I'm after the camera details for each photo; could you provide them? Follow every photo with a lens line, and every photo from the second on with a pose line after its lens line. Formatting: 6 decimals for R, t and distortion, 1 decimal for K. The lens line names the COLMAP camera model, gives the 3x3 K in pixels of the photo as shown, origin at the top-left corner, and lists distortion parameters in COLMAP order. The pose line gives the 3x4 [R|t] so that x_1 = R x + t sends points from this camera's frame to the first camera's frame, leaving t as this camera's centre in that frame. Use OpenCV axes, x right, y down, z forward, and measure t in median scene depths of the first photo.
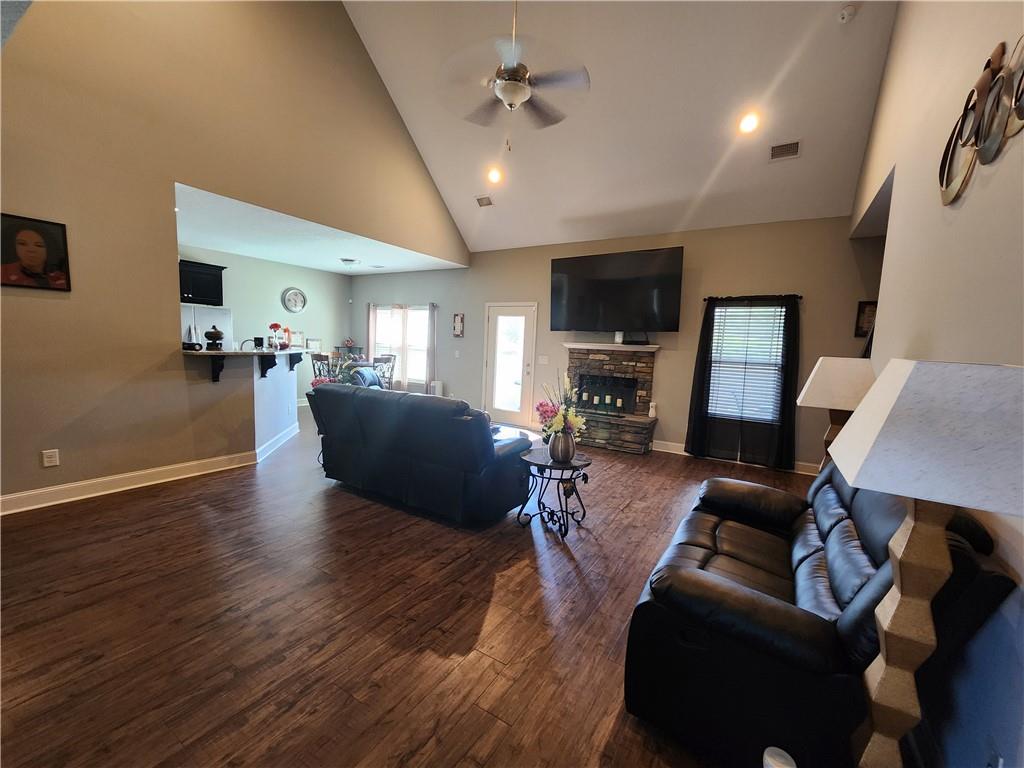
lens RADIAL K [[420.5, 0, 515.9], [0, 420.5, 385.3], [0, 0, 1]] dist [-0.003061, 0.000519]
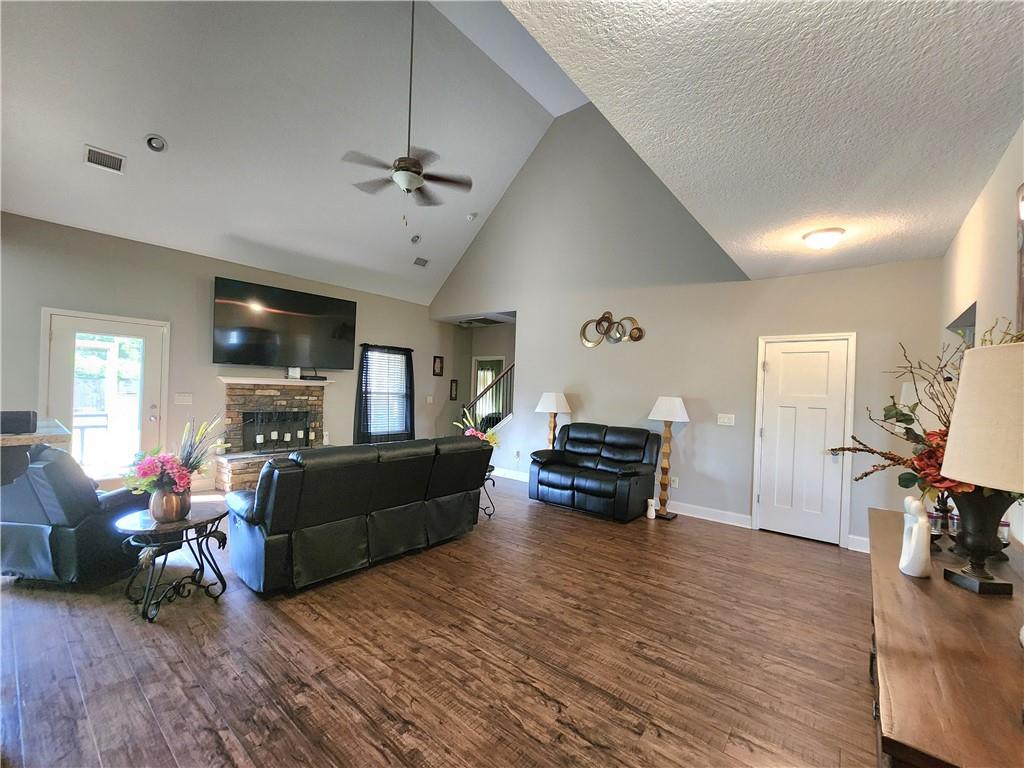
lens RADIAL K [[420.5, 0, 511.5], [0, 420.5, 388.1], [0, 0, 1]] dist [-0.003061, 0.000519]
pose [[0.143823, -0.033991, 0.989020, -0.755319], [0.063920, 0.997642, 0.024993, -0.075450], [-0.987537, 0.059623, 0.145656, 0.368766]]
